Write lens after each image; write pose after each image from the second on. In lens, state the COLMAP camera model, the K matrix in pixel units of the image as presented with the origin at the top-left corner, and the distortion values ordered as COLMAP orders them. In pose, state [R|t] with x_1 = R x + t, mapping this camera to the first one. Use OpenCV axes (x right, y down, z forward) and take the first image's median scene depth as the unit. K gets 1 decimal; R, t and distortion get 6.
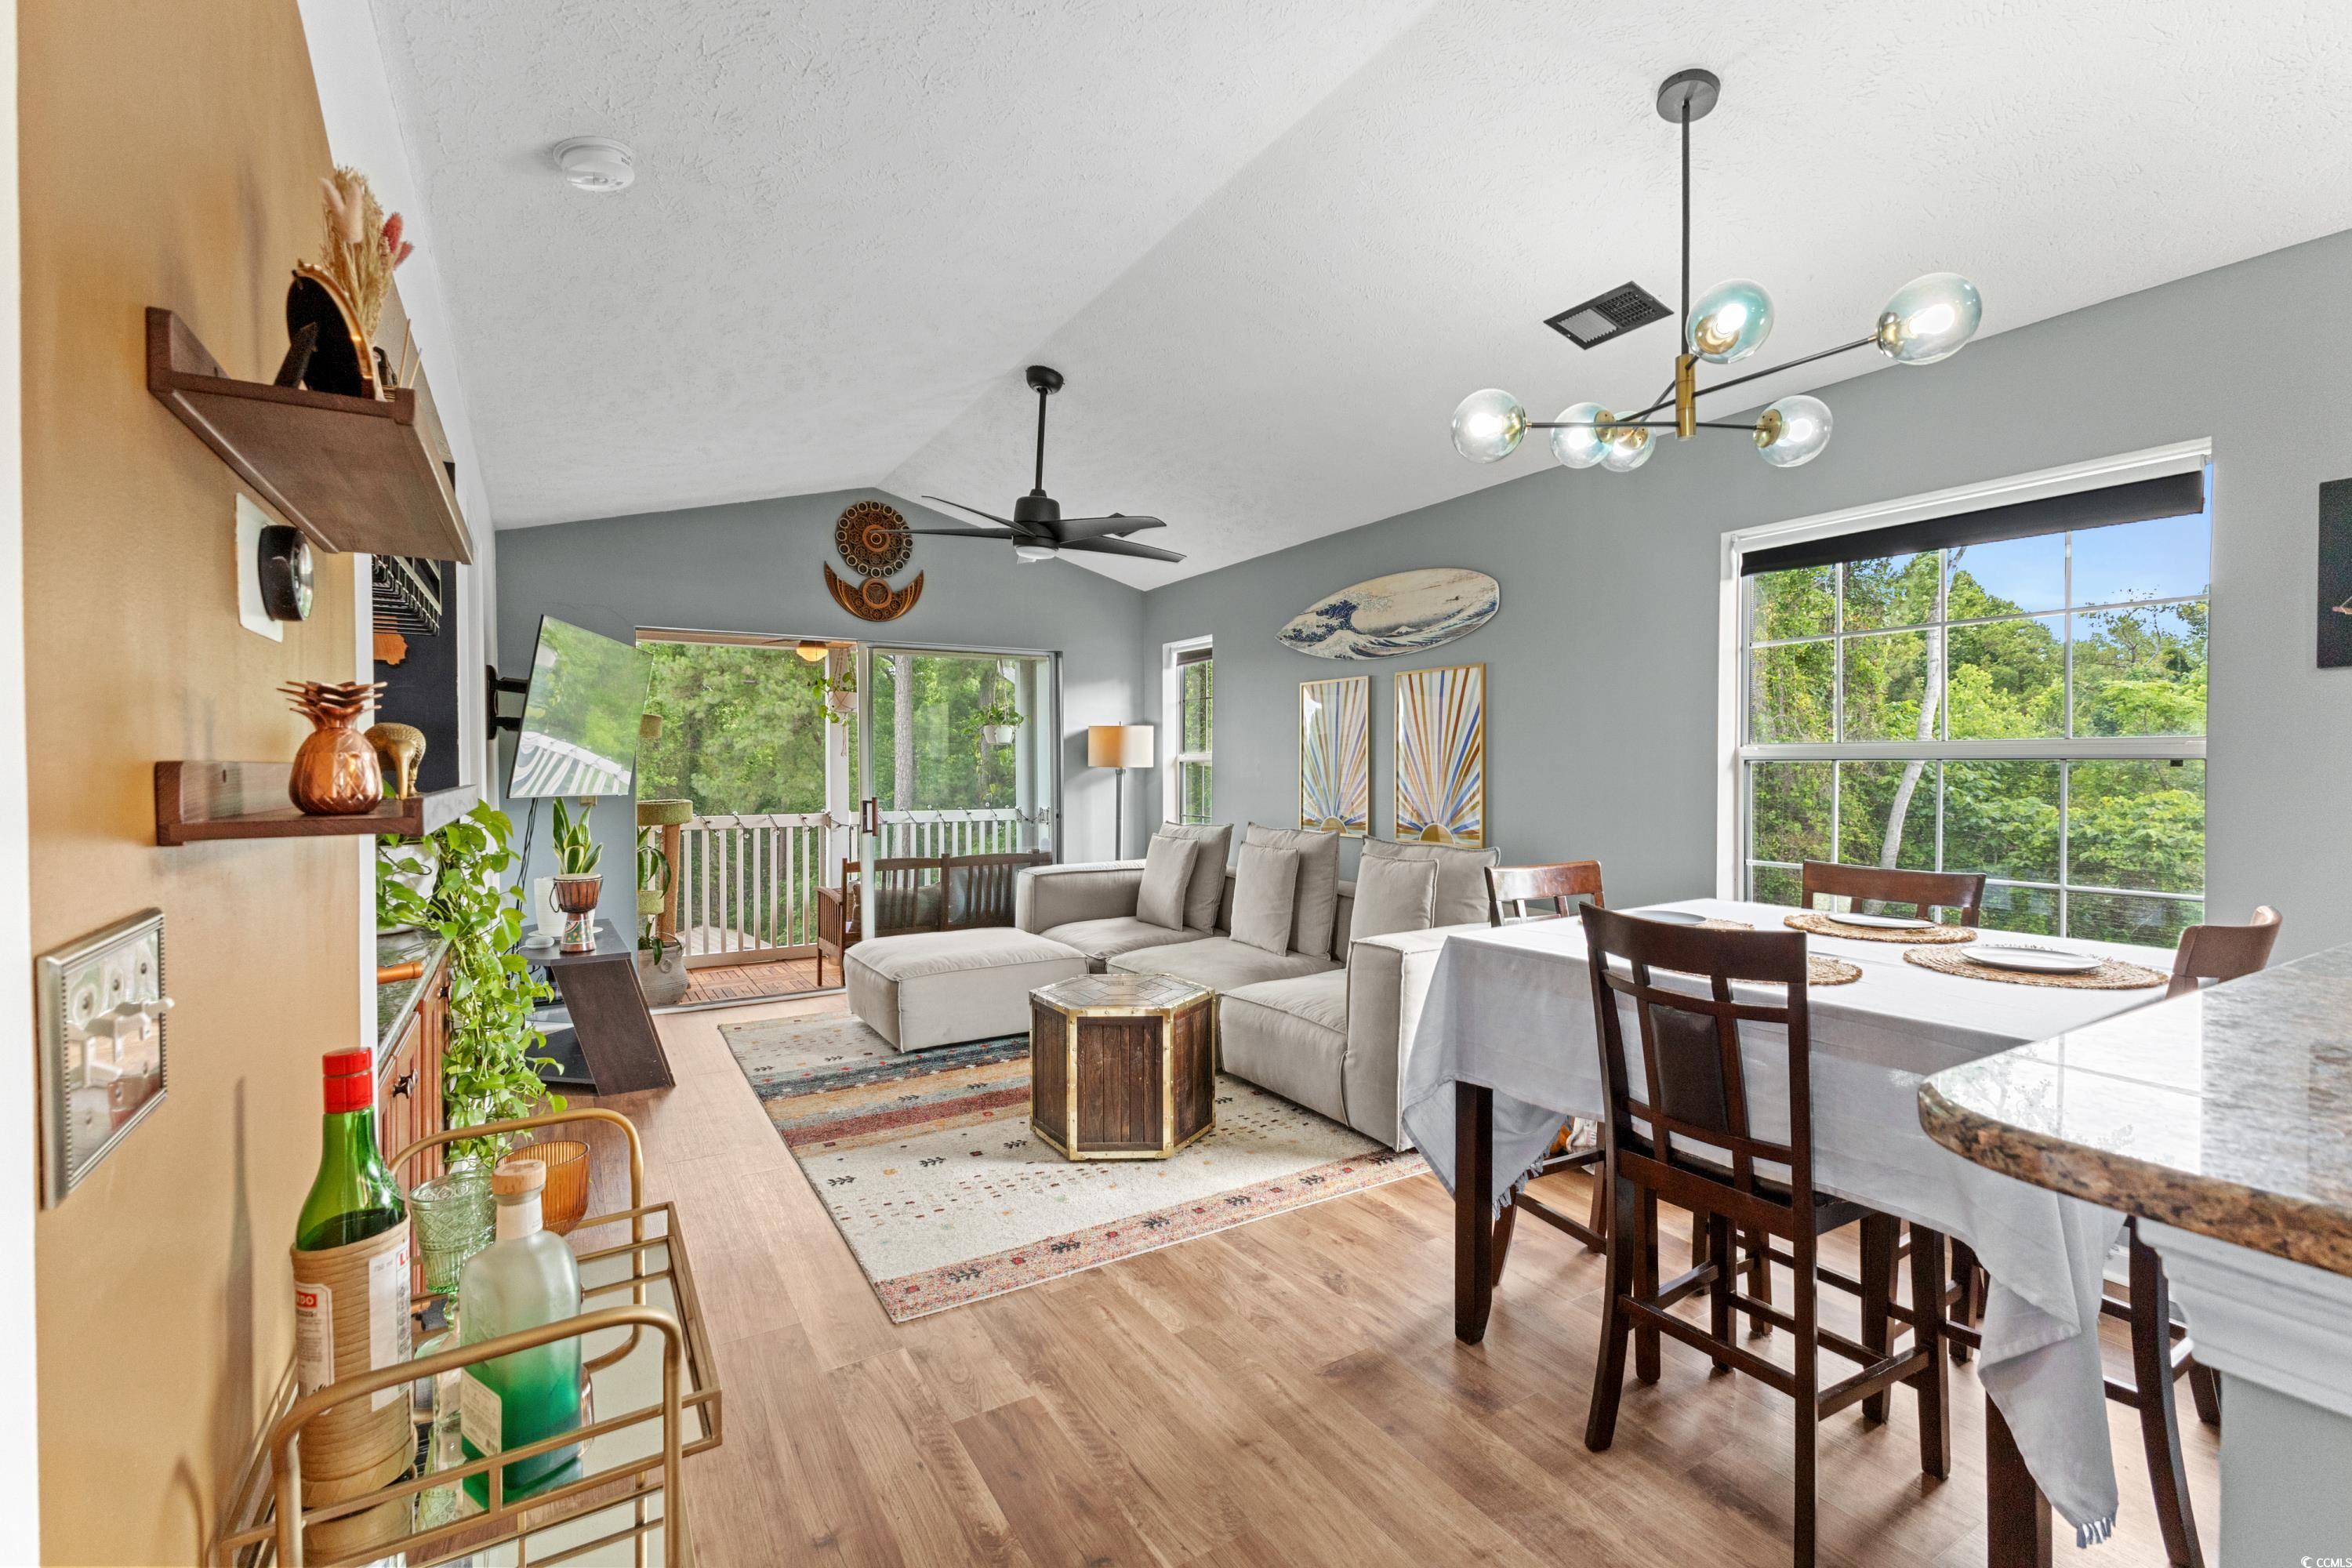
lens RADIAL K [[1035.1, 0, 1193.4], [0, 1035.1, 779.1], [0, 0, 1]] dist [0.000874, -0.000056]
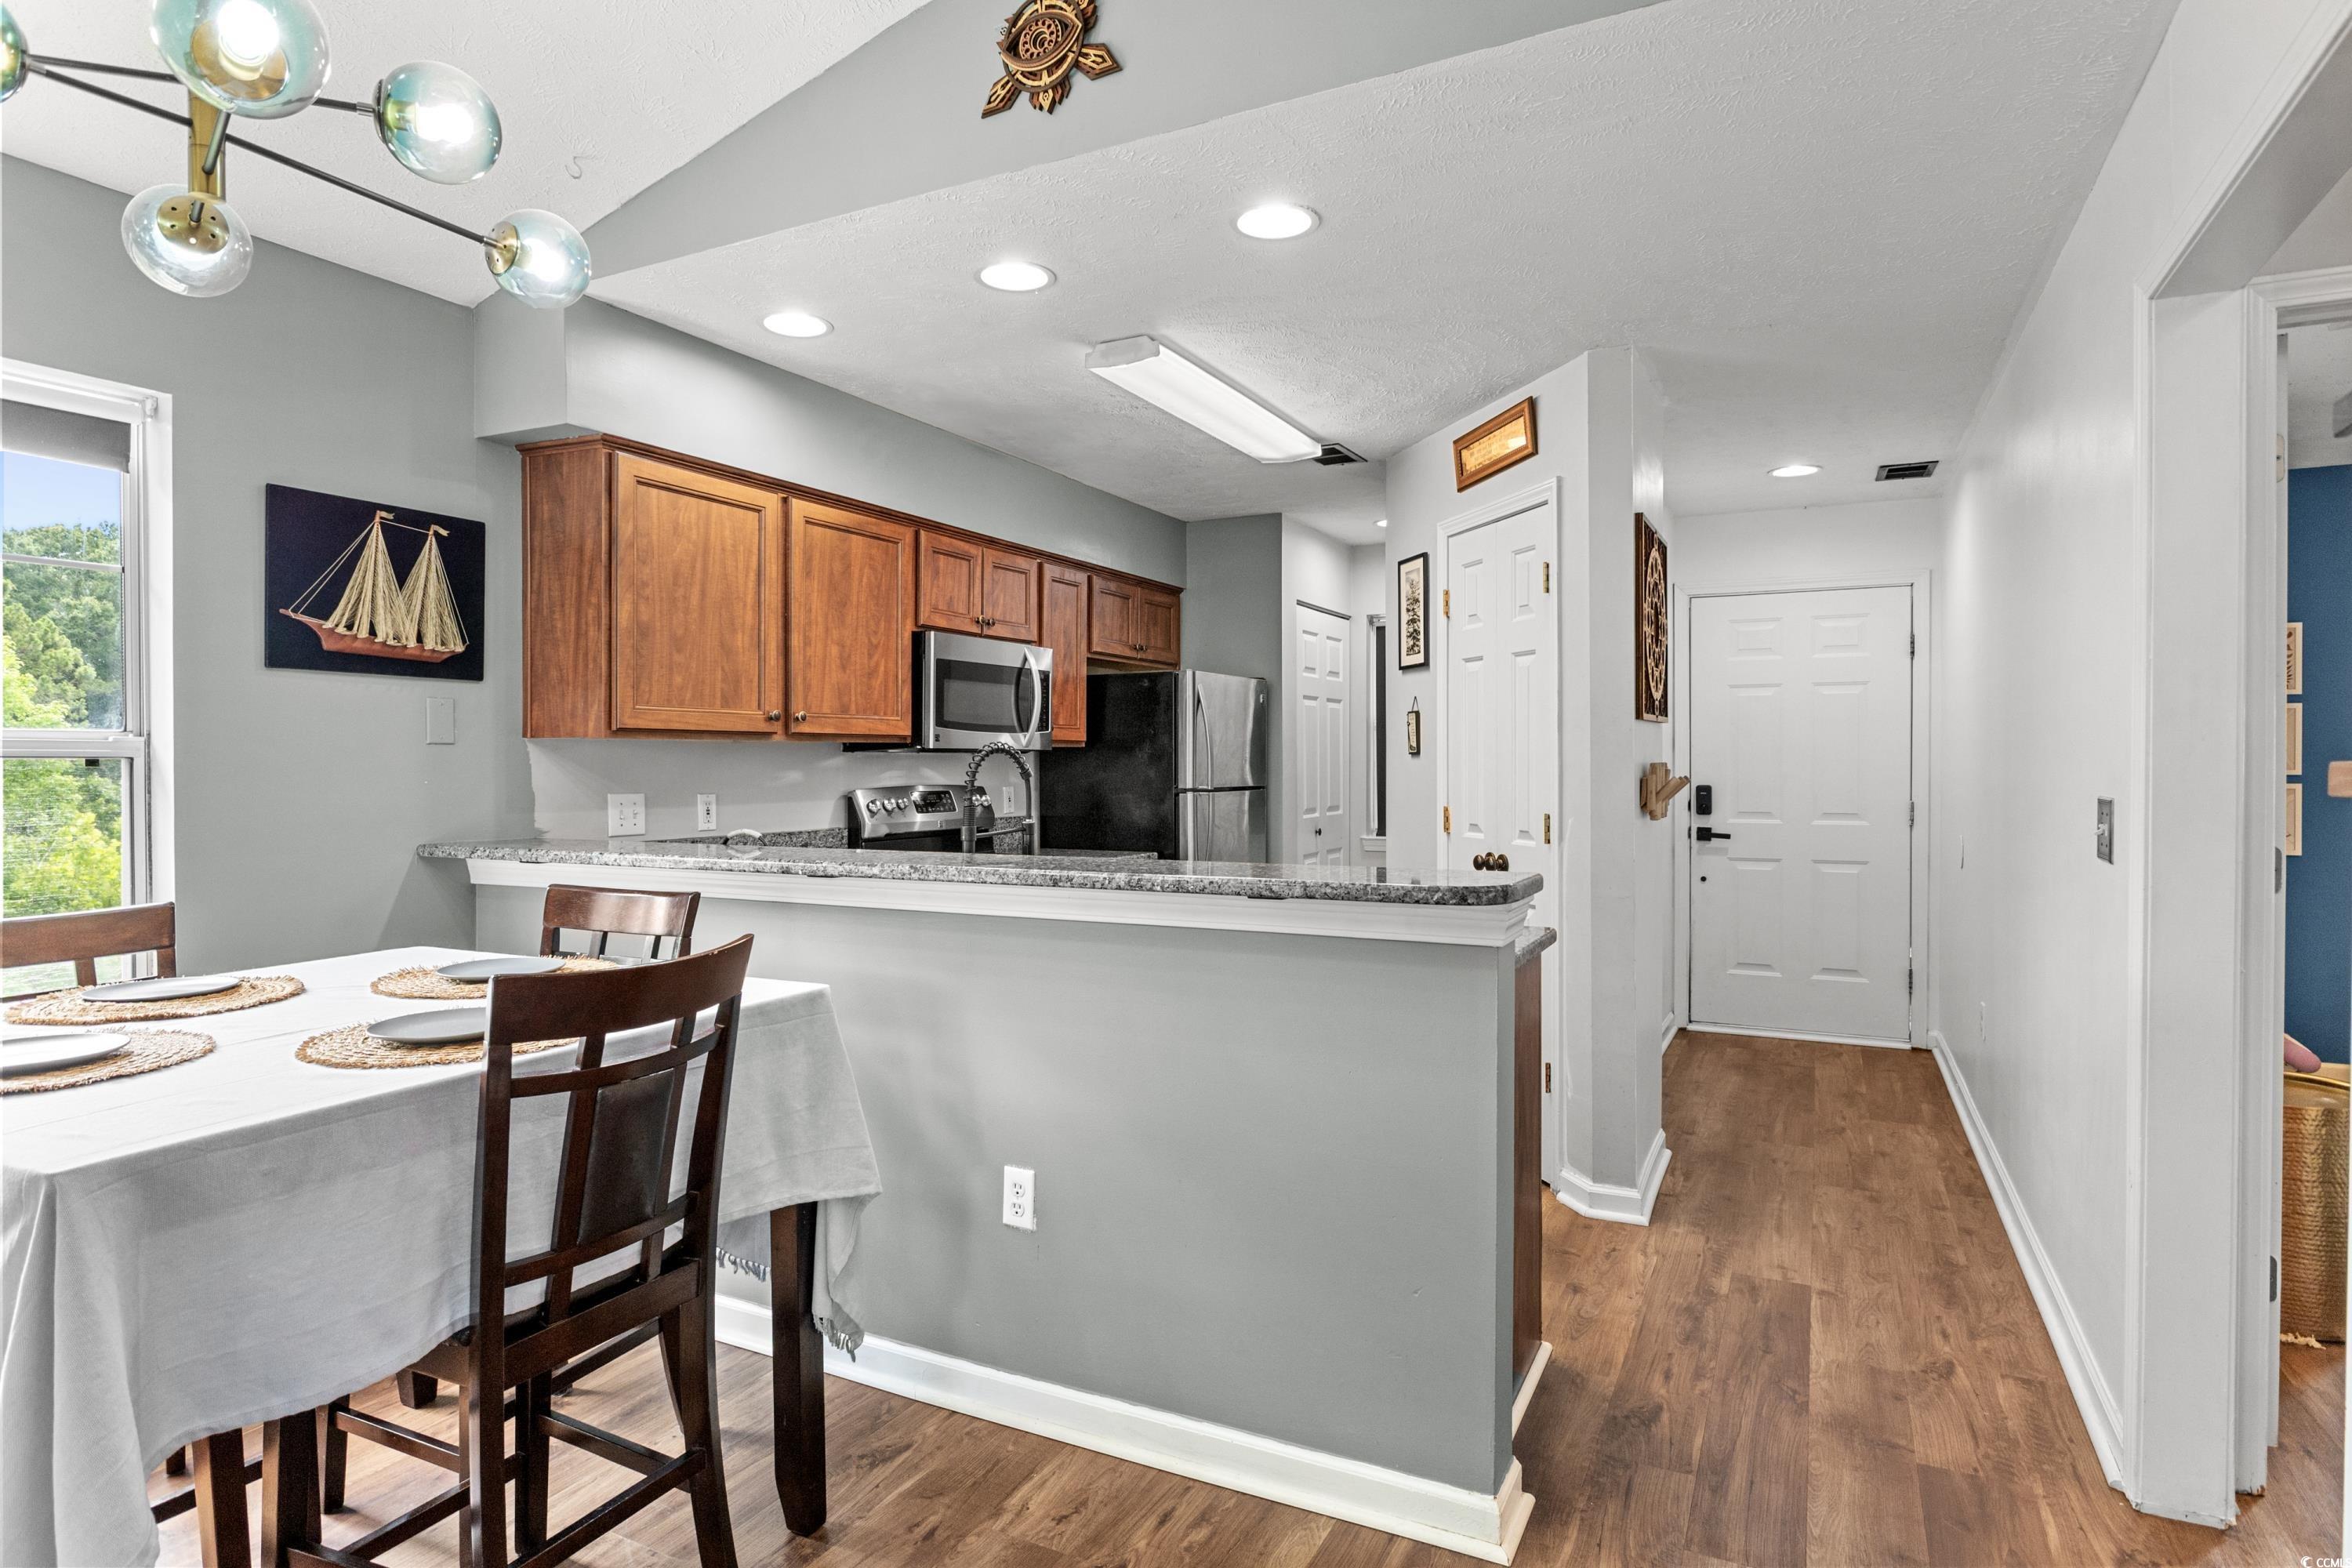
lens RADIAL K [[1253.9, 0, 1177.3], [0, 1253.9, 776.4], [0, 0, 1]] dist [-0.010124, -0.000797]
pose [[-0.518403, -0.003274, 0.855130, -0.194927], [0.018815, 0.999707, 0.015234, -0.001652], [-0.854930, 0.023987, -0.518189, 0.430196]]
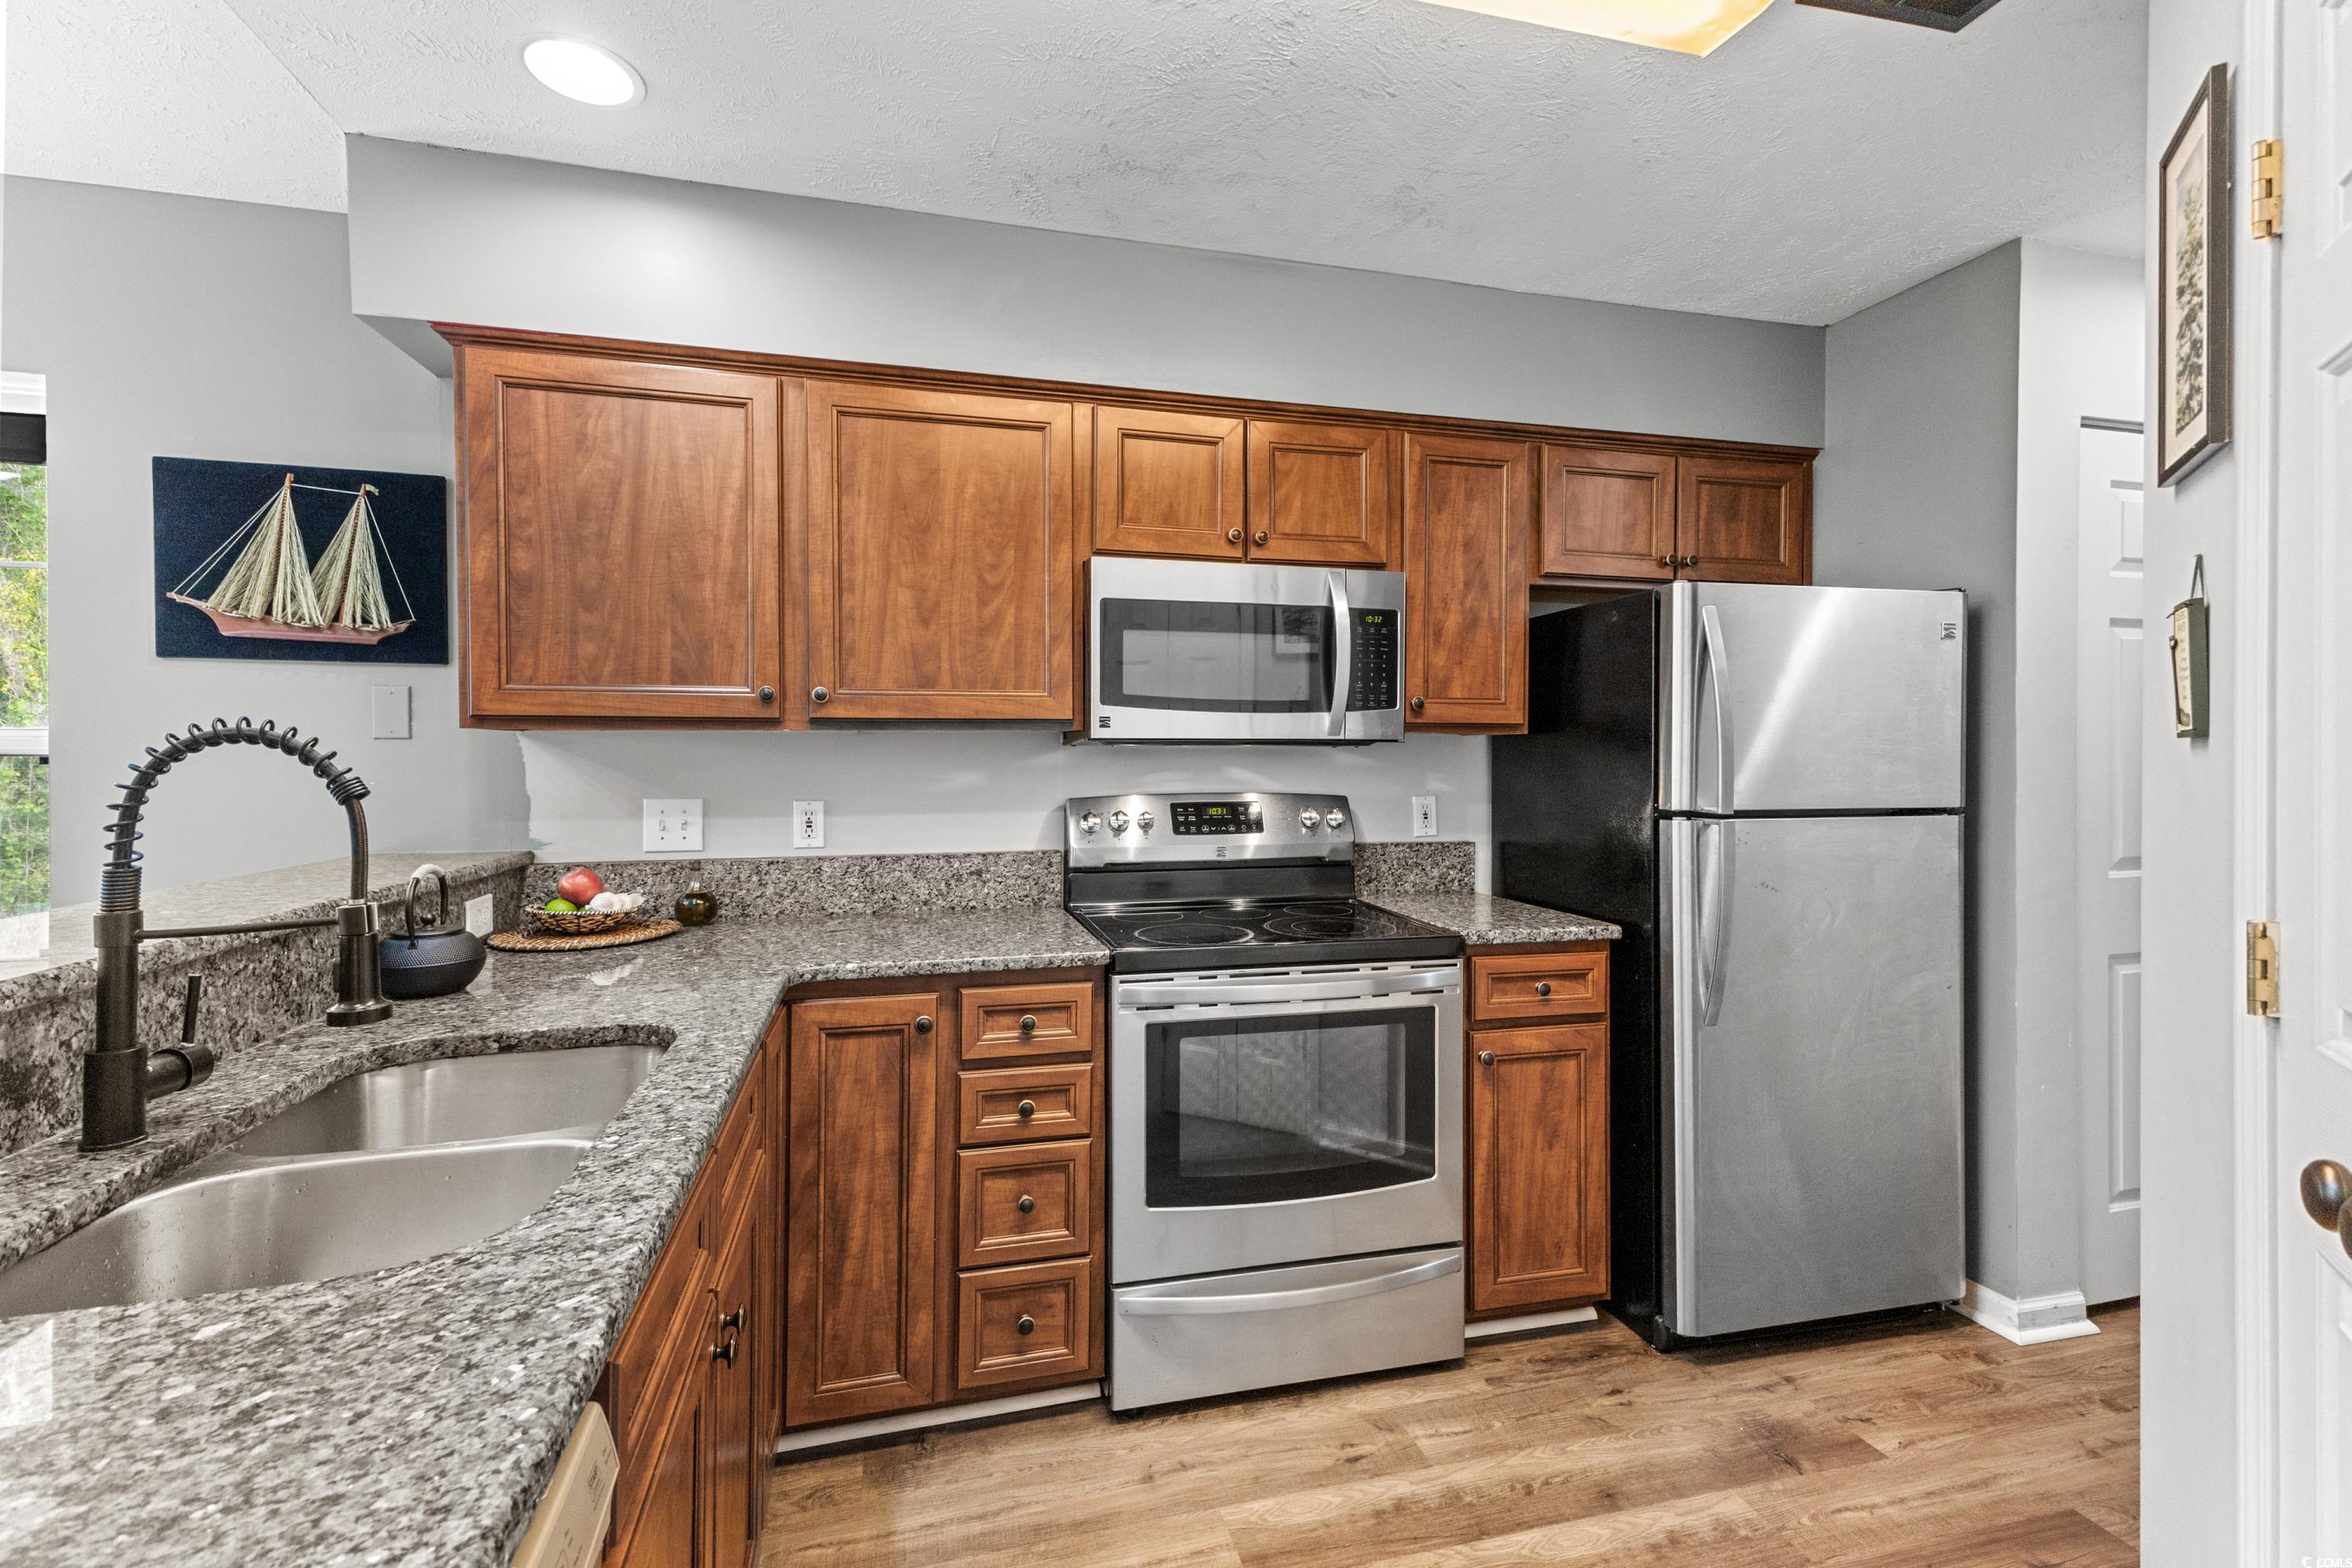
lens RADIAL K [[1042.8, 0, 1172.7], [0, 1042.8, 765.7], [0, 0, 1]] dist [0.020056, -0.000115]
pose [[0.291632, -0.001551, 0.956529, 0.215938], [0.015001, 0.999883, -0.002953, 0.003297], [-0.956413, 0.015210, 0.291621, -0.065617]]
